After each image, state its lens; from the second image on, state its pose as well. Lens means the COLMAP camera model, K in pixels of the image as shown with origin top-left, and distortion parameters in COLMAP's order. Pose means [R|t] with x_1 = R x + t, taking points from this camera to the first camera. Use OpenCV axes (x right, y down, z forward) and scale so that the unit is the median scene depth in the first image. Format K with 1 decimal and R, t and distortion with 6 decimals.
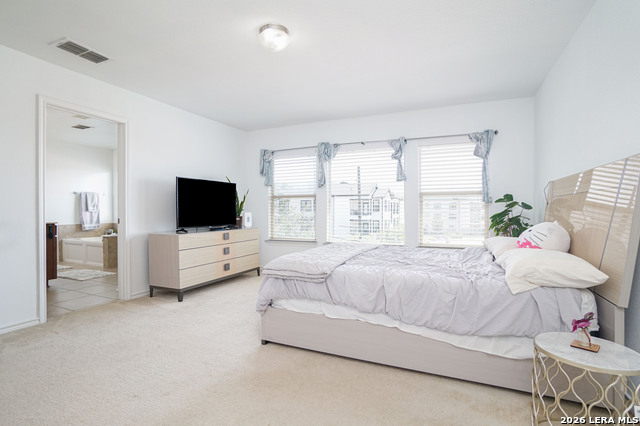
lens RADIAL K [[312.8, 0, 323.2], [0, 312.8, 213.2], [0, 0, 1]] dist [-0.034308, 0.001141]
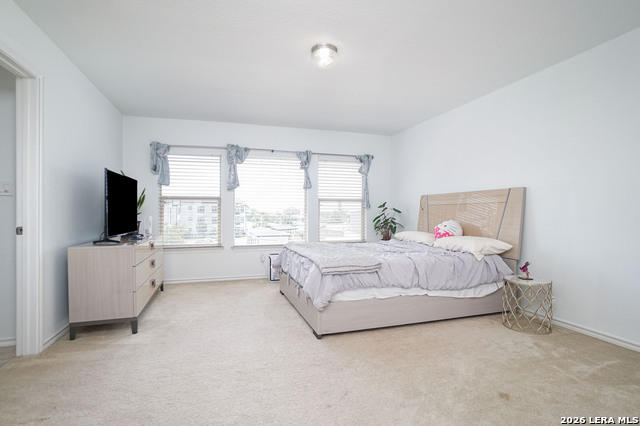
lens RADIAL K [[312.8, 0, 302.5], [0, 312.8, 215.5], [0, 0, 1]] dist [-0.034308, 0.001141]
pose [[0.758426, -0.005214, 0.651738, -0.624837], [0.007157, 0.999974, -0.000328, -0.002030], [-0.651720, 0.004913, 0.758444, 0.150147]]
